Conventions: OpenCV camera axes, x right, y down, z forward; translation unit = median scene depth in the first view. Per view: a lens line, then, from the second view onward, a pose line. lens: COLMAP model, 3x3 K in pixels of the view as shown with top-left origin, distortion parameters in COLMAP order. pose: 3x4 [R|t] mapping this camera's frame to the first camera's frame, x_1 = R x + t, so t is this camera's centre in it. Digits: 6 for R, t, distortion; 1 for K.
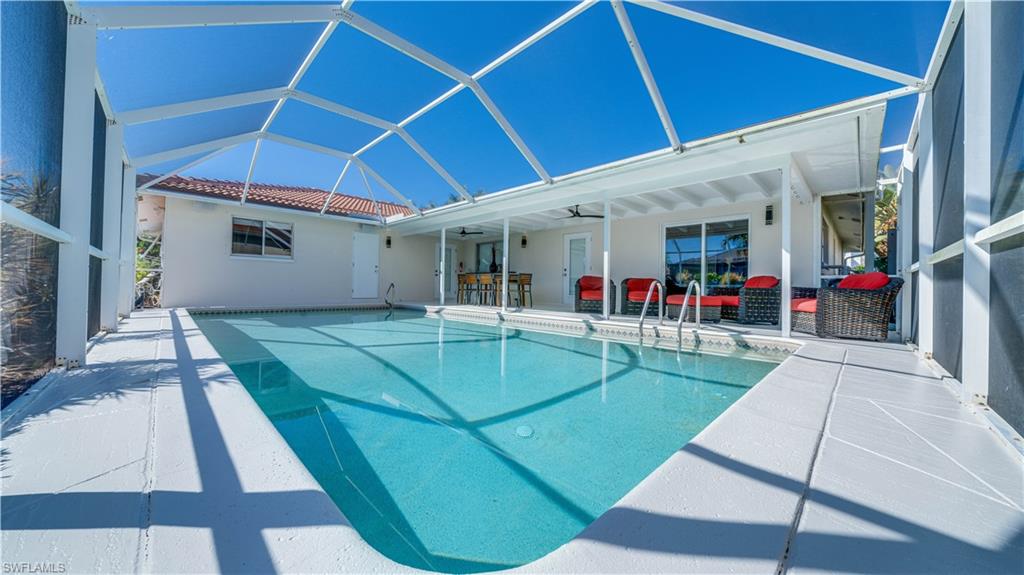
lens RADIAL K [[347.4, 0, 512.0], [0, 347.4, 287.5], [0, 0, 1]] dist [0.000693, 0.000071]
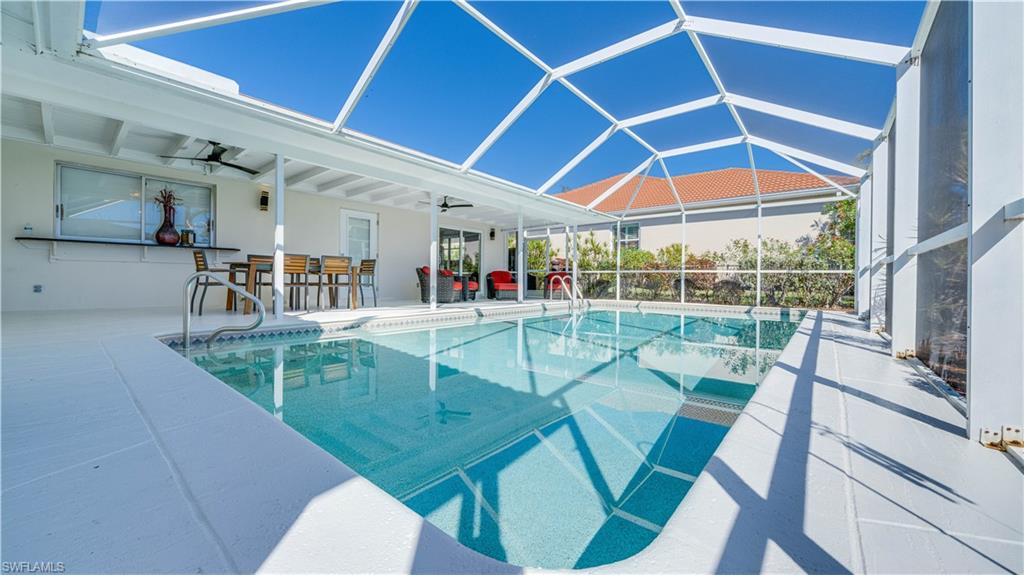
lens RADIAL K [[373.9, 0, 512.0], [0, 373.9, 287.5], [0, 0, 1]] dist [0.106342, 0.000015]
pose [[-0.083412, -0.033278, 0.995959, -0.947278], [-0.008235, 0.999431, 0.032704, -0.012463], [-0.996481, -0.005474, -0.083639, 0.944377]]
